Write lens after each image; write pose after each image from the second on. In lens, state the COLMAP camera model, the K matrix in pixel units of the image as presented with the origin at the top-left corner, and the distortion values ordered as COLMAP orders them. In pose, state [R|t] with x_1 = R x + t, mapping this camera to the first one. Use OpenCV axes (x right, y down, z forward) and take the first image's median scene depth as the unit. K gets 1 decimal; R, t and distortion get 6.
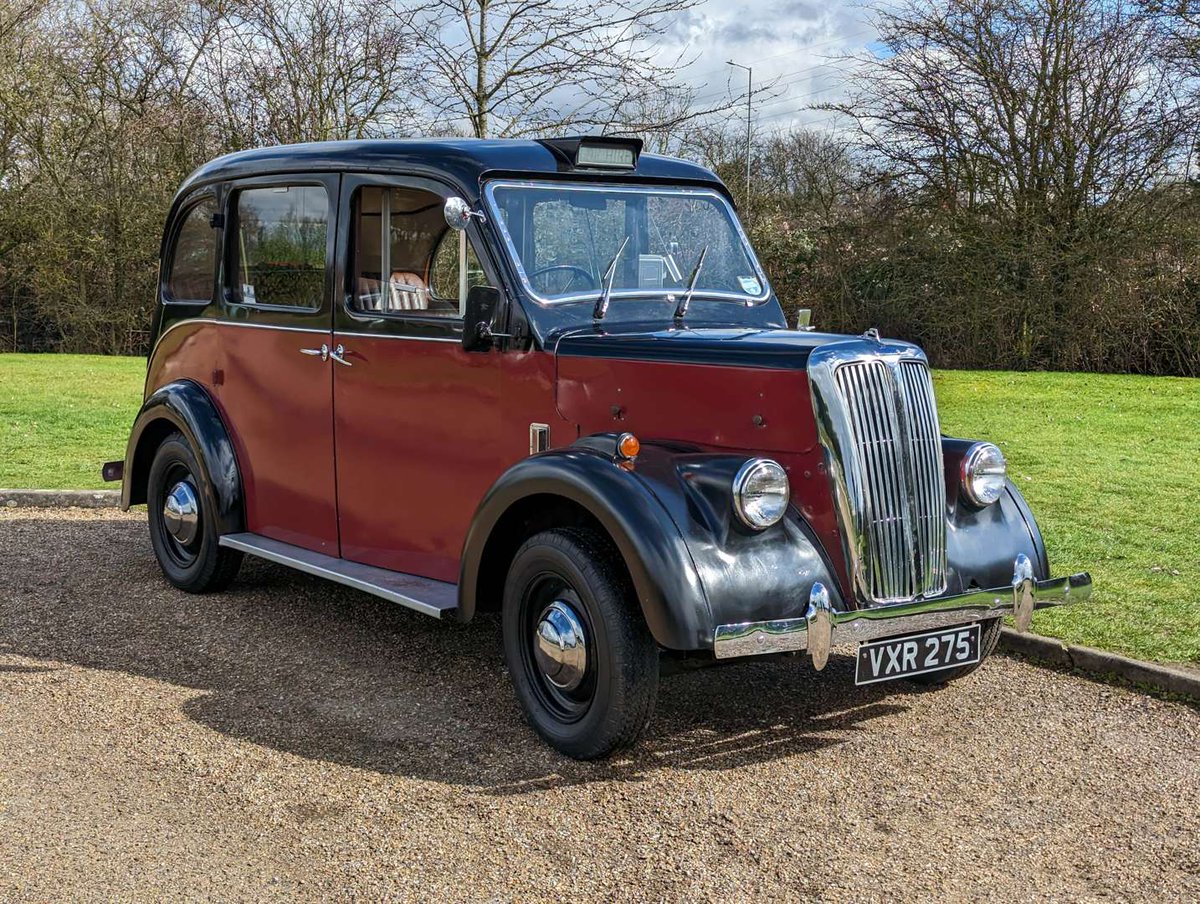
lens RADIAL K [[1567.4, 0, 600.0], [0, 1567.4, 452.0], [0, 0, 1]] dist [0.162156, 0.006134]
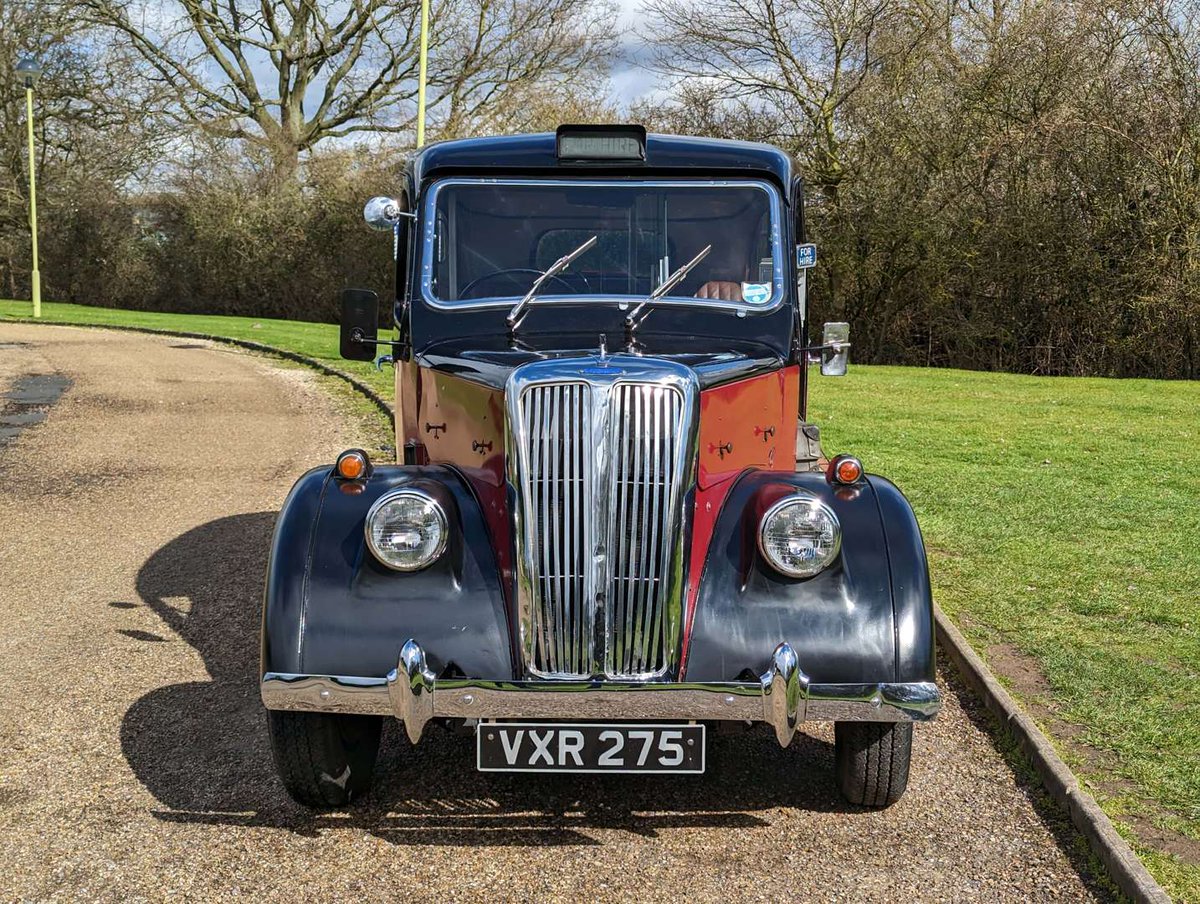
lens RADIAL K [[1567.4, 0, 600.0], [0, 1567.4, 452.0], [0, 0, 1]] dist [0.162156, 0.006134]
pose [[0.808157, 0.063815, -0.585500, 0.664315], [-0.069300, 0.997510, 0.013068, -0.033096], [0.584876, 0.030014, 0.810567, 0.348644]]
